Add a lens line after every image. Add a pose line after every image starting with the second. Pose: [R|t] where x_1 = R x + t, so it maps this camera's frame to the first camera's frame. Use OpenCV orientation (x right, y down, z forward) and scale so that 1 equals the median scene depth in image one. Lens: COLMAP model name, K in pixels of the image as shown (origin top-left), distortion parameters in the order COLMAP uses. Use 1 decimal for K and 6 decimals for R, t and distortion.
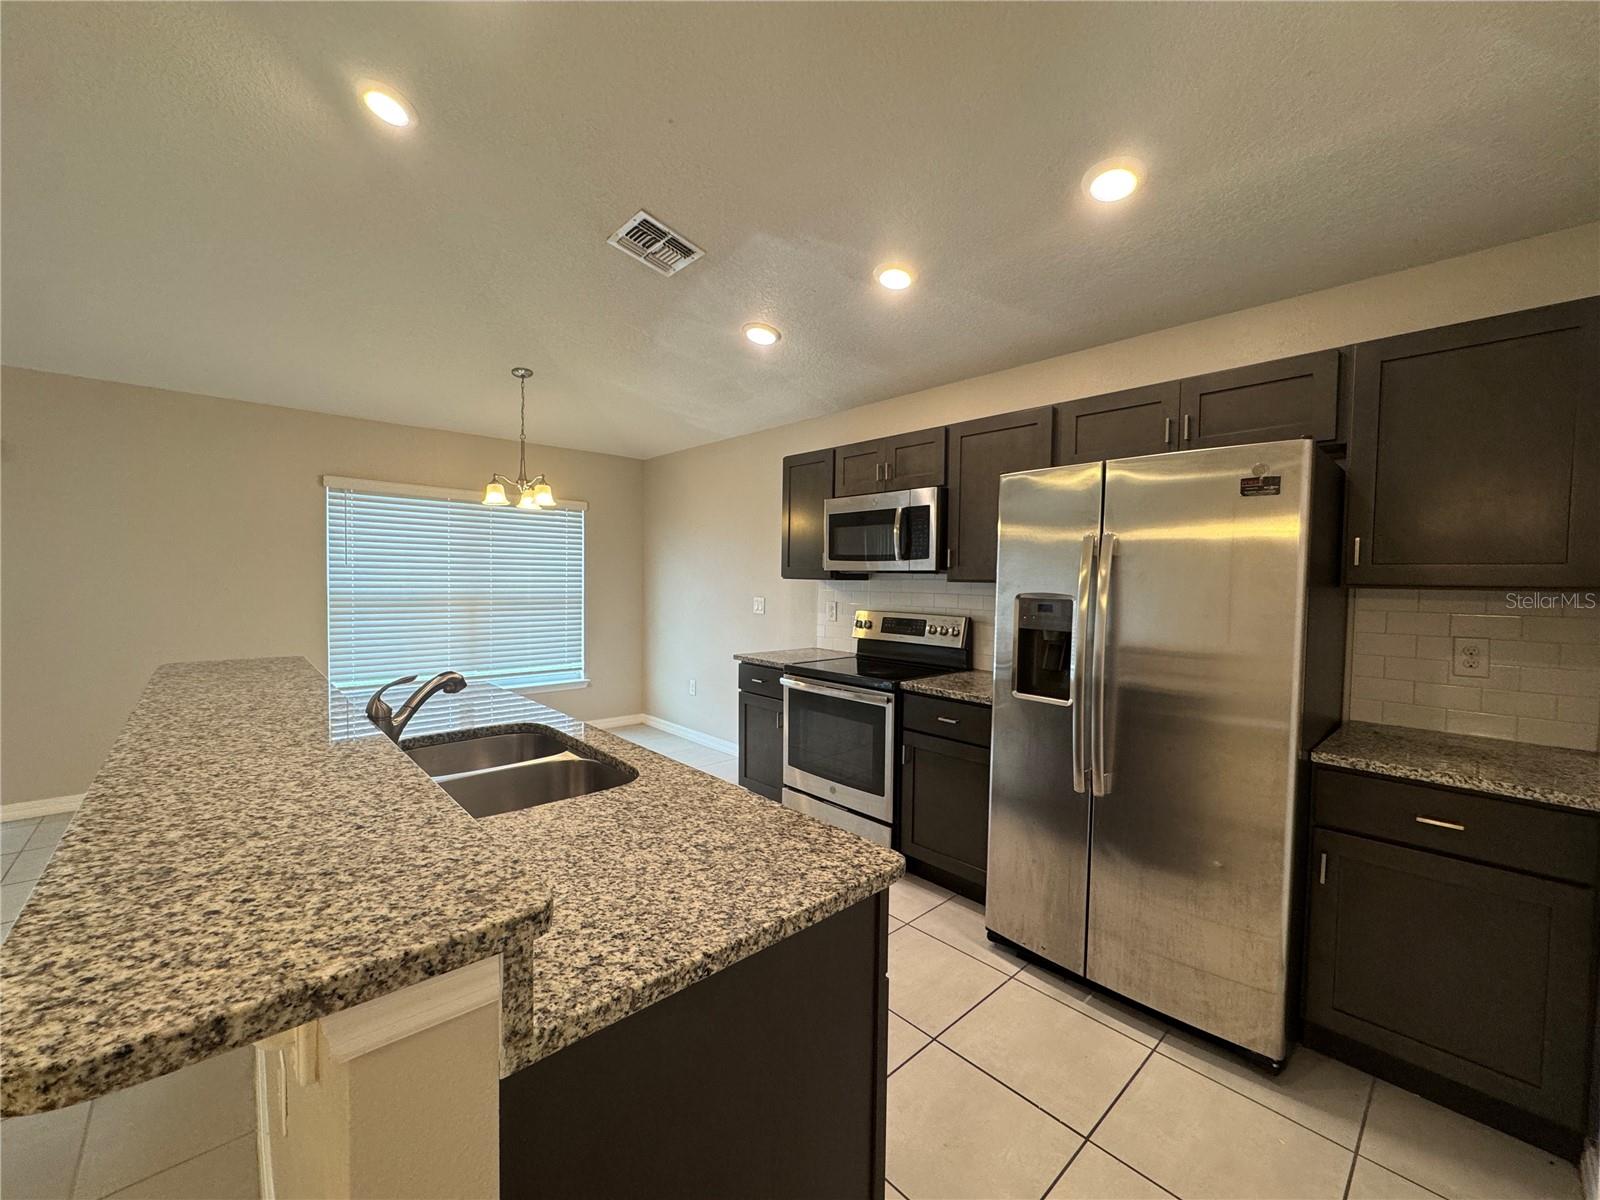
lens RADIAL K [[636.7, 0, 800.0], [0, 636.7, 600.0], [0, 0, 1]] dist [-0.000477, 0.000065]
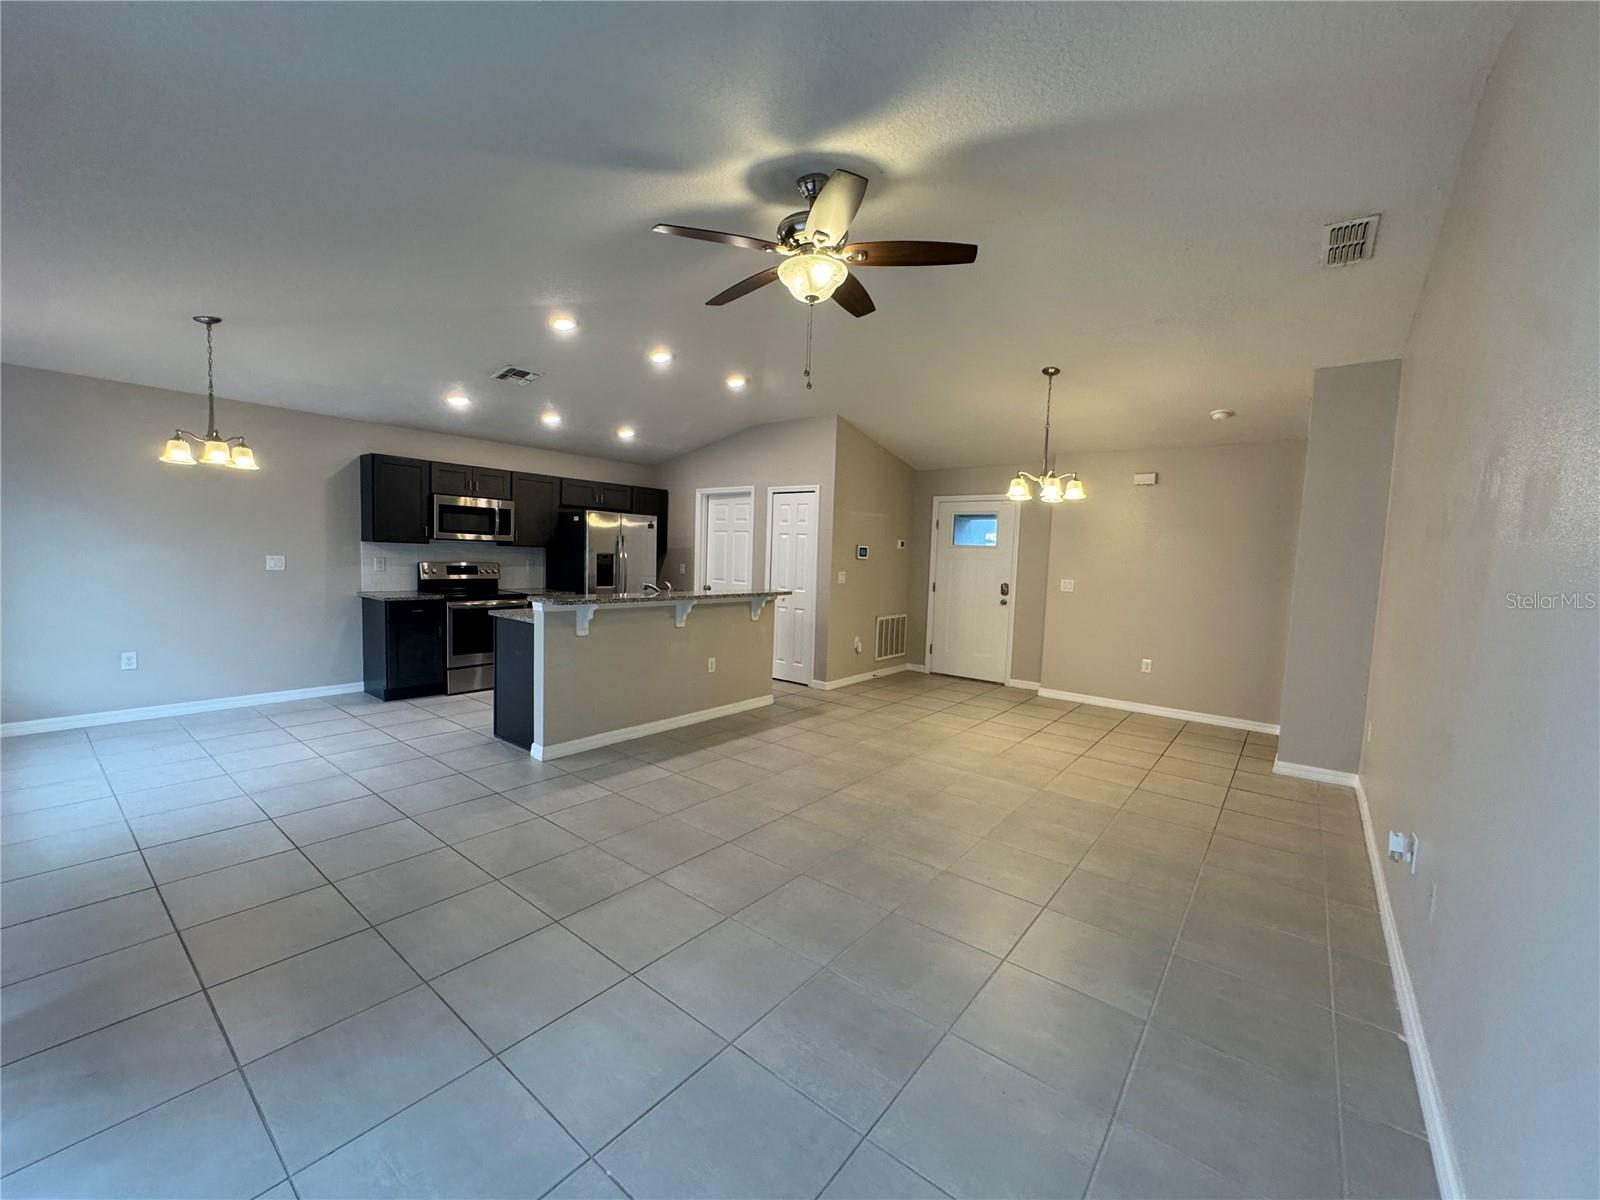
lens RADIAL K [[636.7, 0, 800.0], [0, 636.7, 600.0], [0, 0, 1]] dist [-0.000477, 0.000065]
pose [[-0.150688, -0.093093, 0.984188, -1.846224], [-0.002529, 0.995589, 0.093785, -0.047728], [-0.988578, 0.011643, -0.150258, 0.356205]]
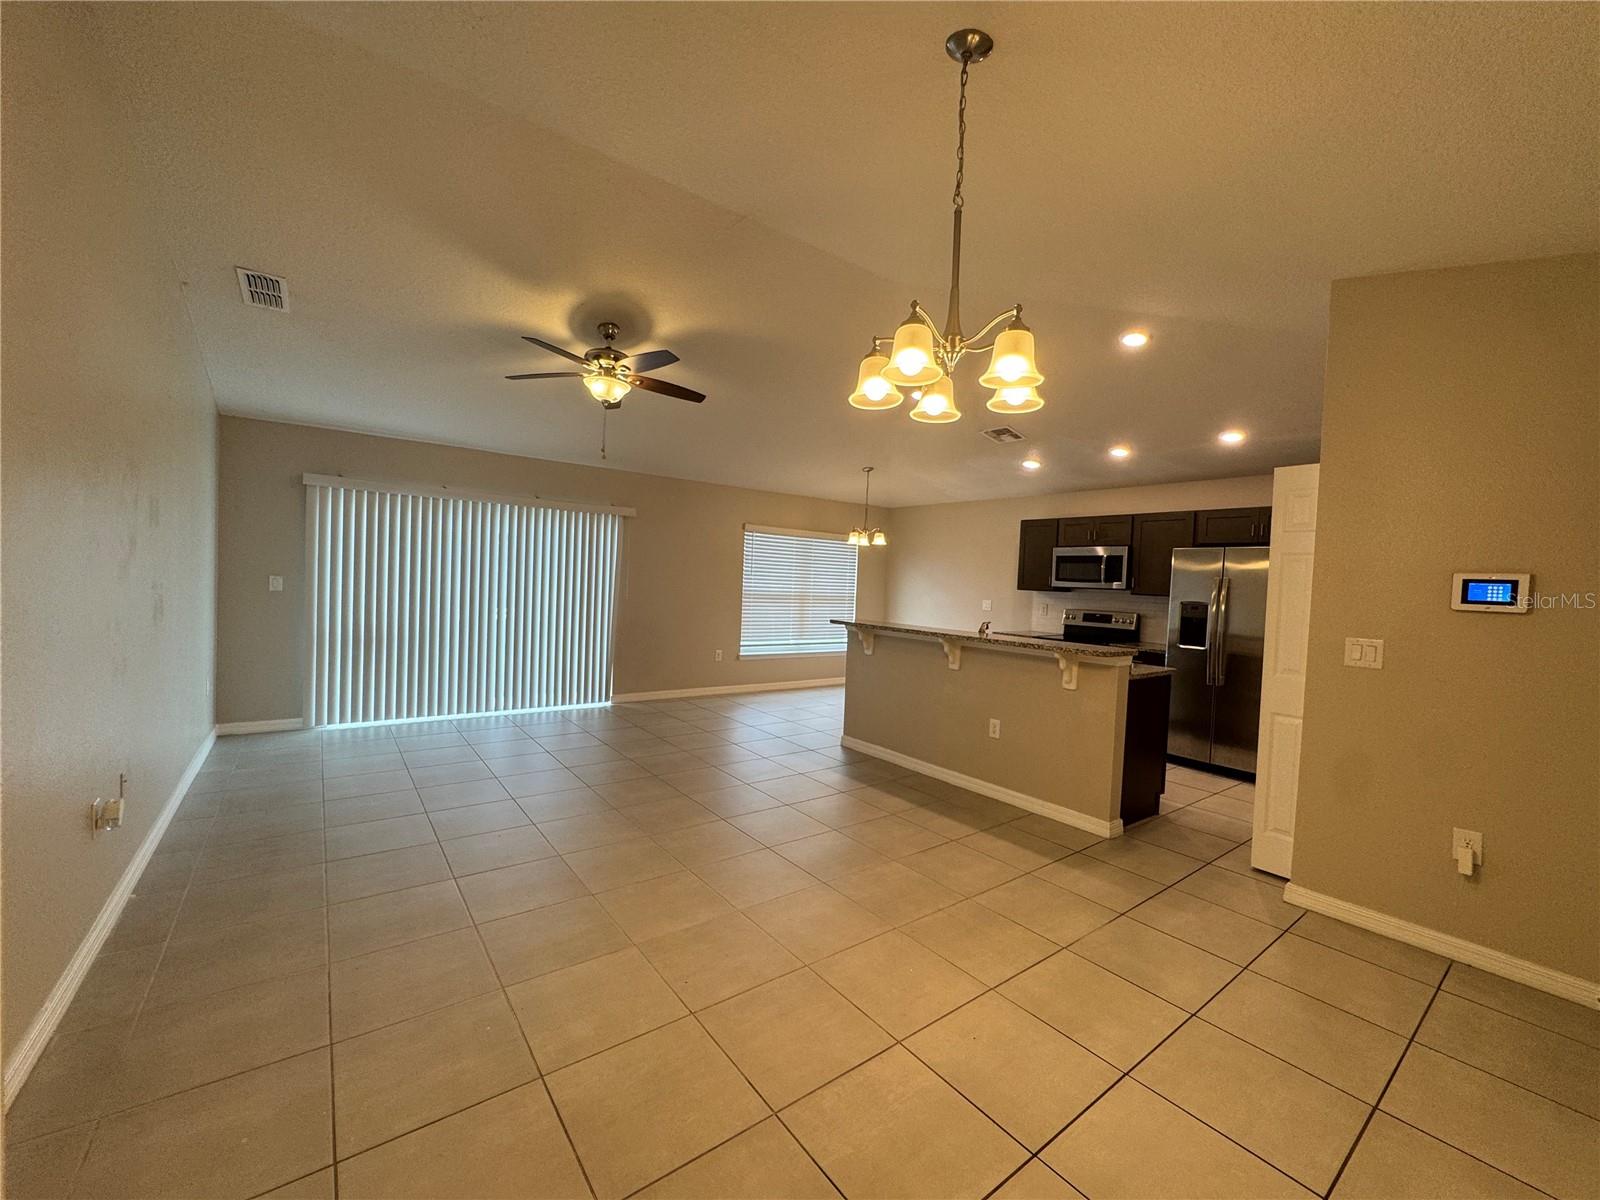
lens RADIAL K [[636.7, 0, 800.0], [0, 636.7, 600.0], [0, 0, 1]] dist [-0.000477, 0.000065]
pose [[0.994823, 0.029776, -0.097162, -0.540264], [-0.030533, 0.999514, -0.006315, 0.028395], [0.096927, 0.009249, 0.995249, -0.950247]]
